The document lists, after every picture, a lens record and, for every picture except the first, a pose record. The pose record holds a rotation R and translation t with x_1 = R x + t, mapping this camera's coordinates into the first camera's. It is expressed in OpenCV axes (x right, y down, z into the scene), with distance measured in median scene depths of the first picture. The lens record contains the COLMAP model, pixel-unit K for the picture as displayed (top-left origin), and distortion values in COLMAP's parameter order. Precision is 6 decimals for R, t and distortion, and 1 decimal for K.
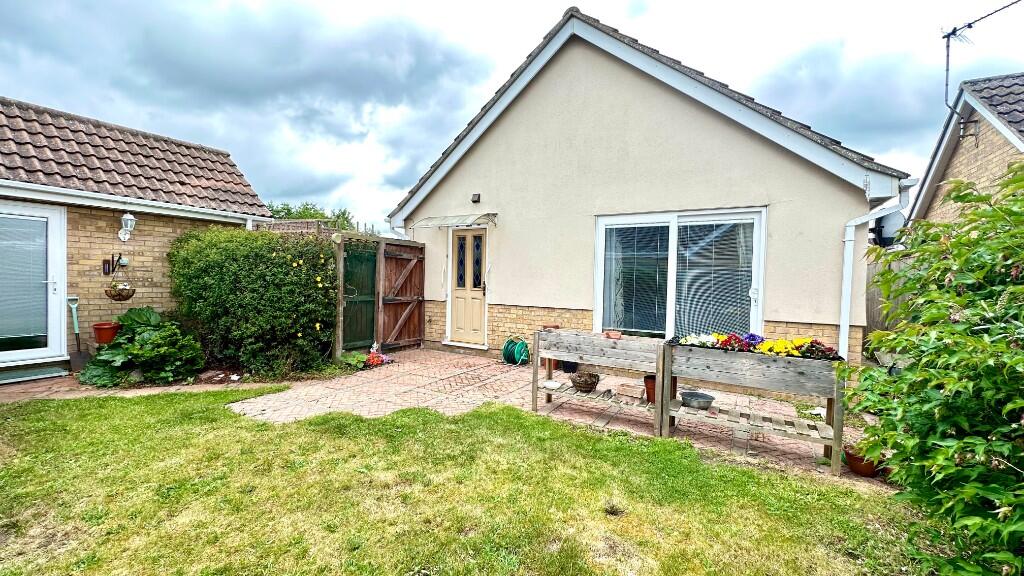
lens RADIAL K [[406.2, 0, 511.0], [0, 406.2, 288.7], [0, 0, 1]] dist [0.003081, 0.000528]
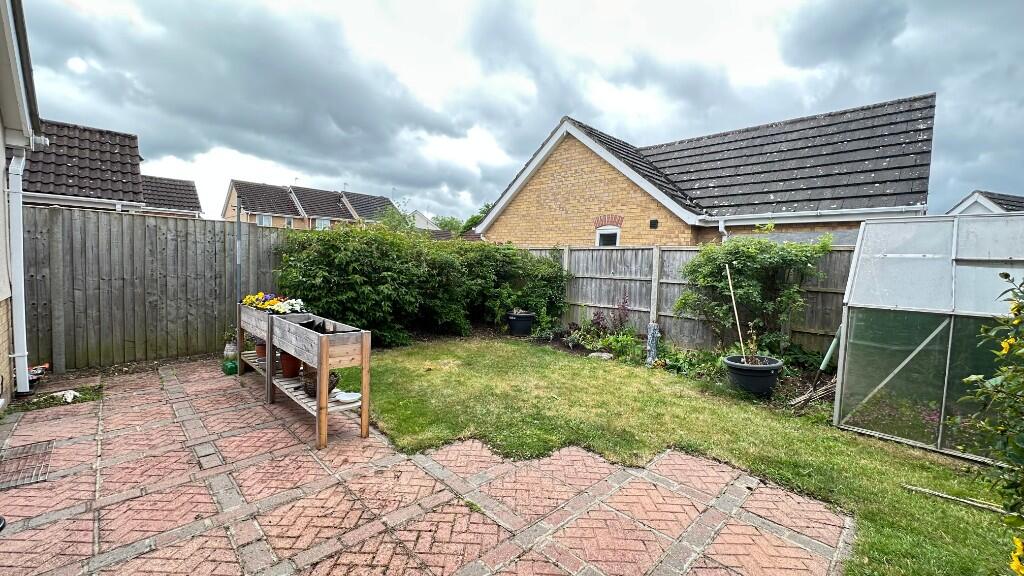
lens RADIAL K [[406.2, 0, 512.6], [0, 406.2, 286.6], [0, 0, 1]] dist [0.003081, 0.000528]
pose [[-0.969127, -0.073034, 0.235496, -0.337069], [-0.055634, 0.995264, 0.079709, -0.048307], [-0.240202, 0.064146, -0.968601, 1.521476]]
